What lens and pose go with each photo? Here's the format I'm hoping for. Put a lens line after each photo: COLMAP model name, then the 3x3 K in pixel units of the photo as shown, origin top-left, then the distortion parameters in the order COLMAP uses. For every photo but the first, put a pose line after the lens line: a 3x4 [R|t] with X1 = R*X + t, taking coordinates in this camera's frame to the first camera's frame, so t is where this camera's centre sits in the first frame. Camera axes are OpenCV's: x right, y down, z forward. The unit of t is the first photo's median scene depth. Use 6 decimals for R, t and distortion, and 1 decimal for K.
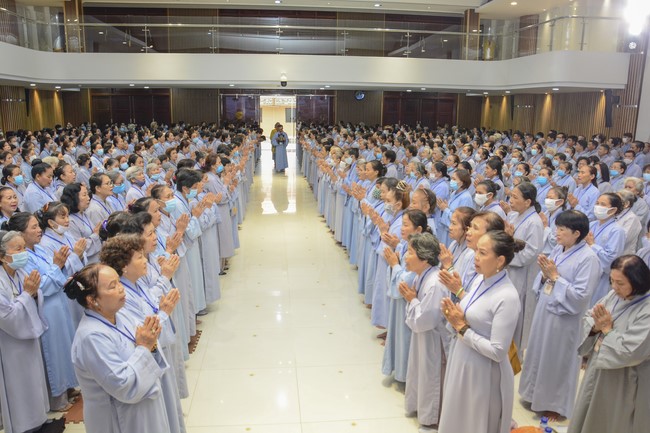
lens RADIAL K [[510.7, 0, 325.0], [0, 510.7, 216.5], [0, 0, 1]] dist [-0.151803, 0.119668]
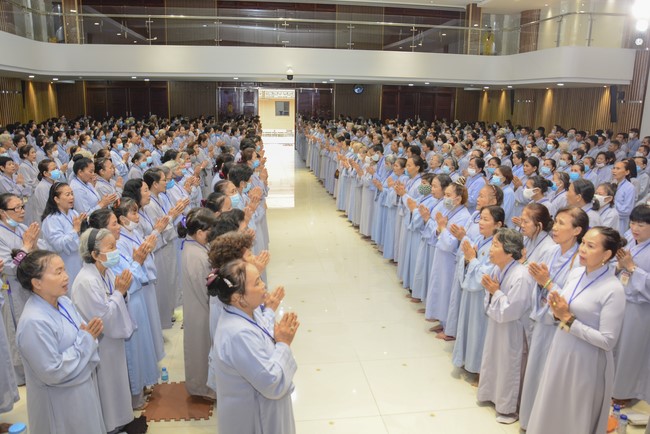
lens RADIAL K [[514.5, 0, 325.0], [0, 514.5, 217.0], [0, 0, 1]] dist [-0.149114, 0.122426]
pose [[0.999465, -0.002538, 0.032621, -0.047636], [0.002130, 0.999919, 0.012513, -0.000806], [-0.032651, -0.012437, 0.999389, -0.003857]]
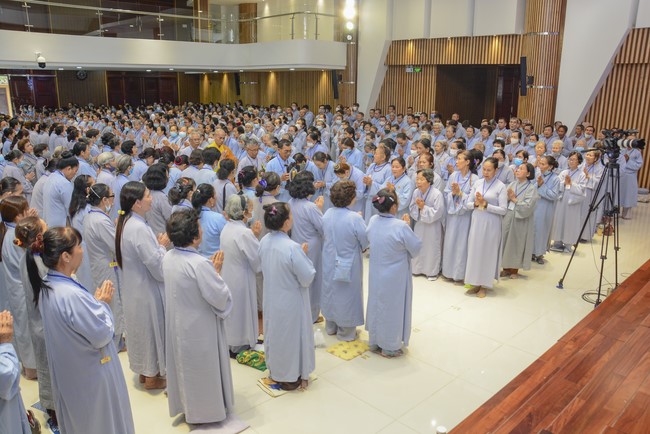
lens RADIAL K [[510.7, 0, 325.0], [0, 510.7, 217.0], [0, 0, 1]] dist [-0.151803, 0.119668]
pose [[0.778047, -0.155734, 0.608597, -0.289965], [0.126592, 0.987779, 0.090924, 0.002348], [-0.615319, 0.006301, 0.788253, -0.037261]]
